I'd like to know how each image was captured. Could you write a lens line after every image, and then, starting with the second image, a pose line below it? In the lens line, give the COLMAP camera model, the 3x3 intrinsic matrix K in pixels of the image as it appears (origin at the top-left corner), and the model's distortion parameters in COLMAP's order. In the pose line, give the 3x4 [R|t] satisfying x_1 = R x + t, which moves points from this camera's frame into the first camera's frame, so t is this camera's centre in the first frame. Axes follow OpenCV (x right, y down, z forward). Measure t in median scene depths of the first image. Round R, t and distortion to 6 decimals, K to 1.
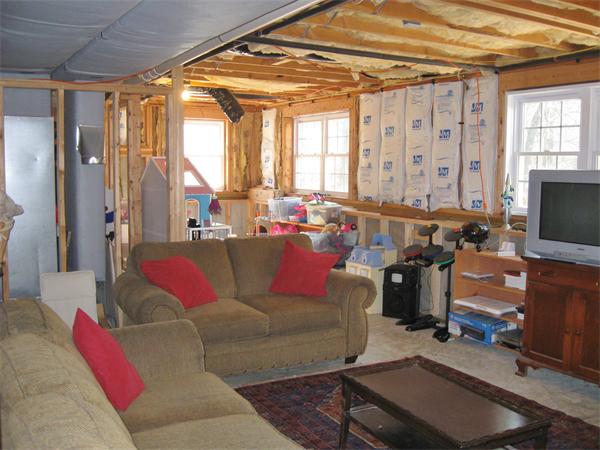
lens RADIAL K [[626.9, 0, 300.0], [0, 626.9, 225.0], [0, 0, 1]] dist [-0.111399, -0.004298]
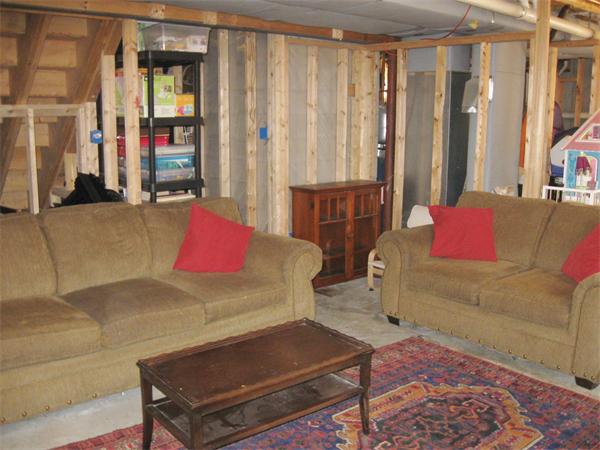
lens RADIAL K [[626.9, 0, 300.0], [0, 626.9, 225.0], [0, 0, 1]] dist [-0.111399, -0.004298]
pose [[0.181259, 0.160429, -0.970262, 0.692140], [-0.105336, 0.984096, 0.143038, -0.031724], [0.977778, 0.076277, 0.195275, 0.535642]]
